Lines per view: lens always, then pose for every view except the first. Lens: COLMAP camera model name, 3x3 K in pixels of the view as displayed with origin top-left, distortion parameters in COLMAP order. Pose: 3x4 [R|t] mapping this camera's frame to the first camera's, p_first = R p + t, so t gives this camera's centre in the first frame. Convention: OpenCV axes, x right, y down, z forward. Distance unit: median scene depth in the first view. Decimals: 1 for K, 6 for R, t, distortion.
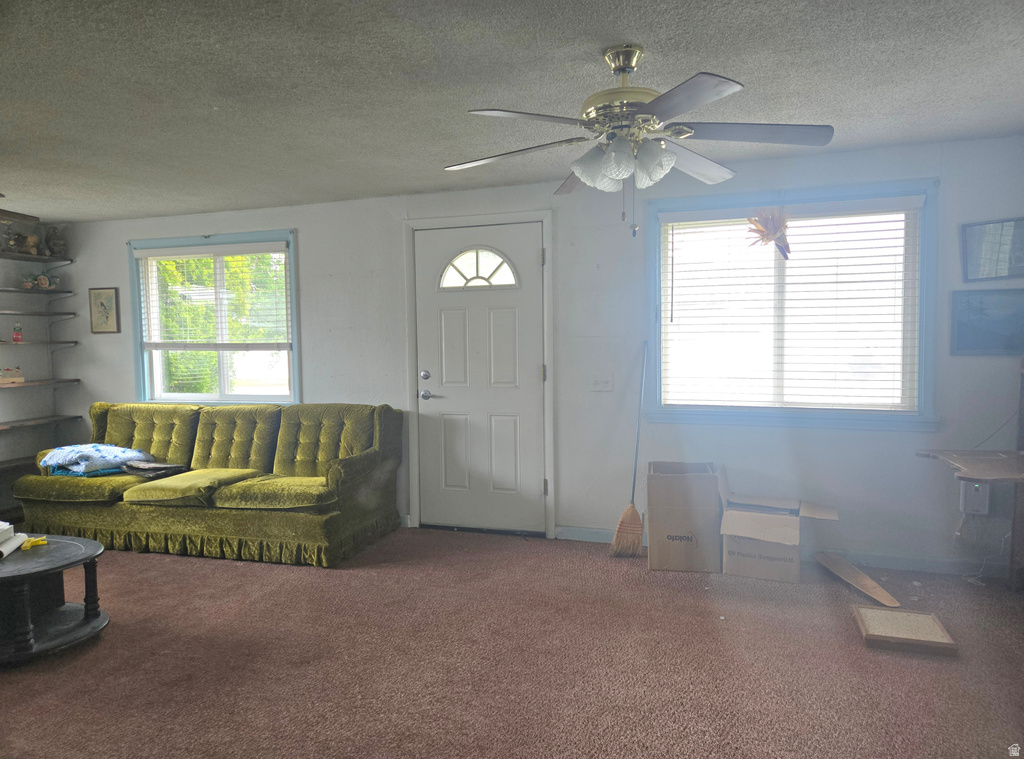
lens RADIAL K [[688.6, 0, 511.1], [0, 688.6, 379.9], [0, 0, 1]] dist [0.004683, -0.000272]
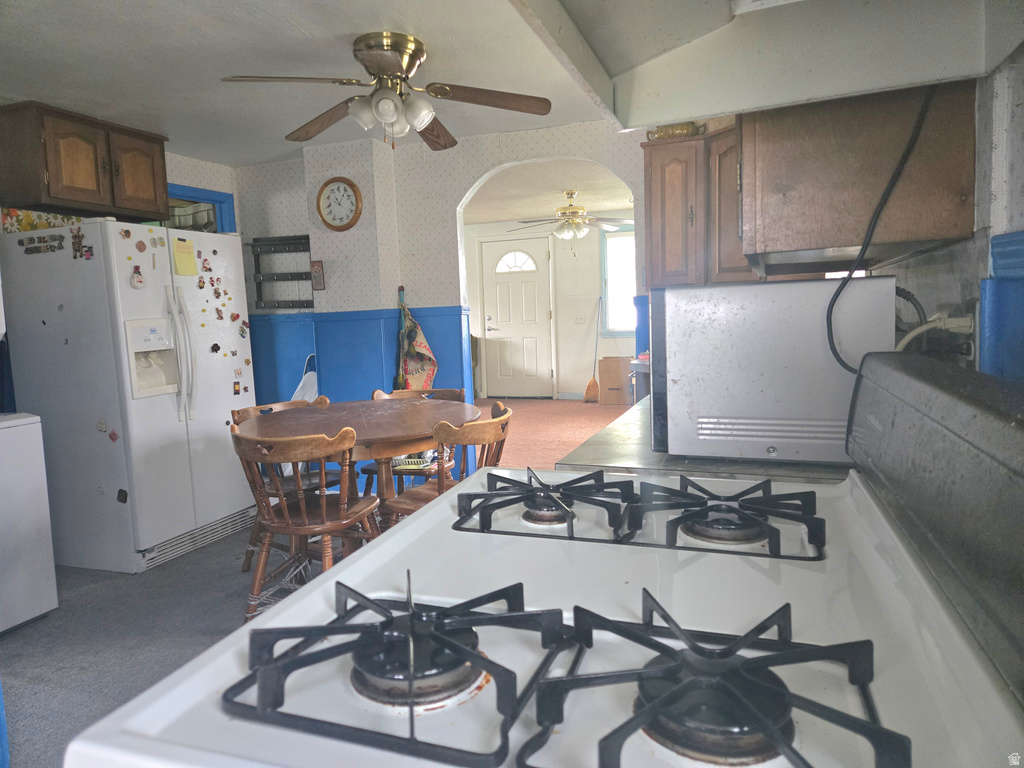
lens RADIAL K [[688.6, 0, 512.8], [0, 688.6, 382.3], [0, 0, 1]] dist [0.004683, -0.000272]
pose [[0.999442, -0.014975, -0.029845, -0.003635], [0.016004, 0.999274, 0.034572, 0.111751], [0.029306, -0.035030, 0.998956, -0.967824]]
